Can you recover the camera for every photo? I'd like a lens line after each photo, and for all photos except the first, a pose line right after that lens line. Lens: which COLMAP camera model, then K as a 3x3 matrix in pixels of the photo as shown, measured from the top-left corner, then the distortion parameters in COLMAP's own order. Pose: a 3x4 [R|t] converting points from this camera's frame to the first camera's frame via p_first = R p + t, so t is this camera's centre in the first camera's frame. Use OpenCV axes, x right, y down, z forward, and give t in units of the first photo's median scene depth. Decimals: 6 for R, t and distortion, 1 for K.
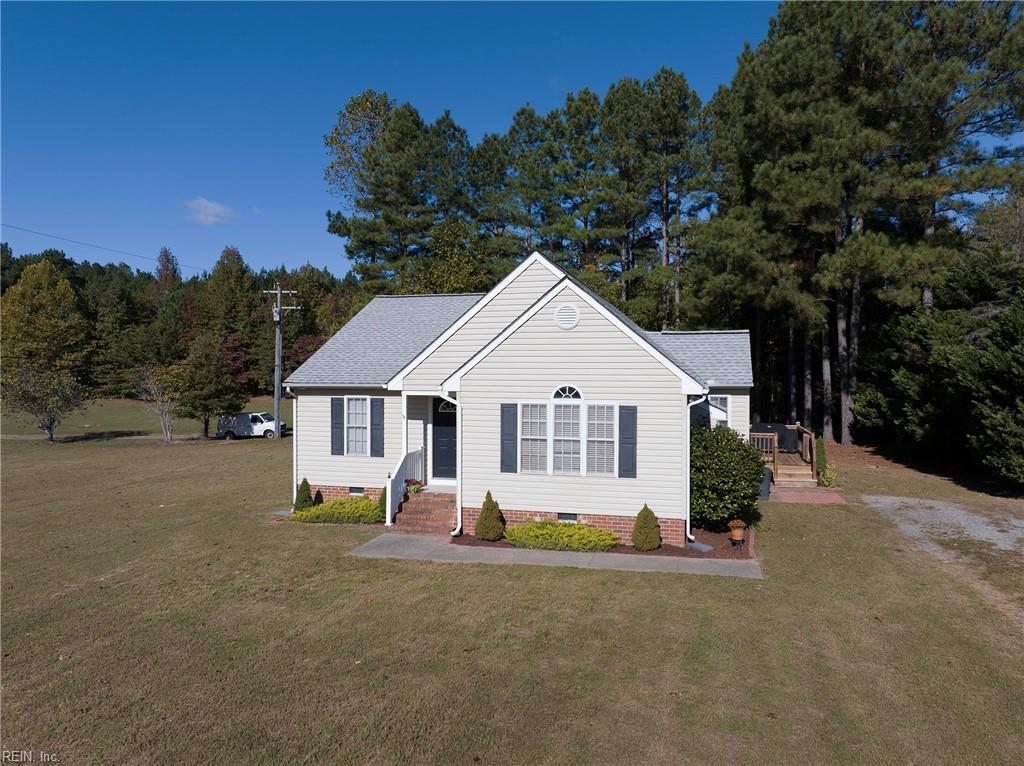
lens RADIAL K [[716.4, 0, 512.0], [0, 716.4, 383.0], [0, 0, 1]] dist [-0.033569, 0.006101]
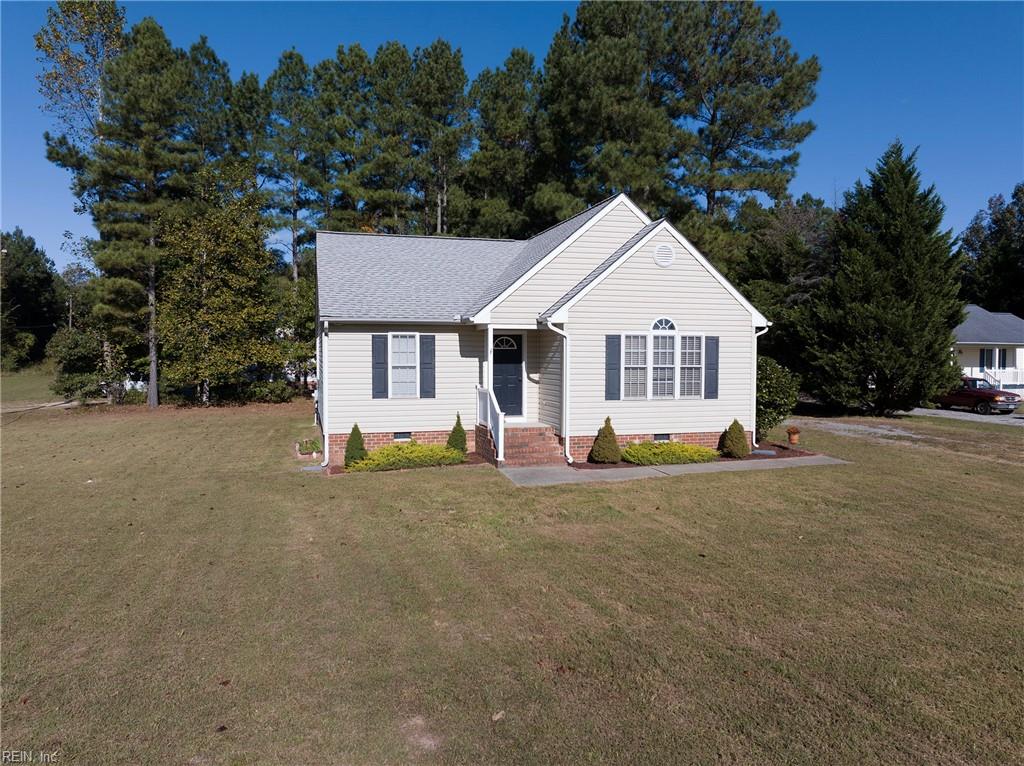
lens RADIAL K [[716.4, 0, 512.0], [0, 716.4, 383.0], [0, 0, 1]] dist [-0.033569, 0.006101]
pose [[0.863770, -0.020857, 0.503454, -0.664714], [0.008069, 0.999587, 0.027567, 0.069336], [-0.503822, -0.019749, 0.863582, 0.160350]]
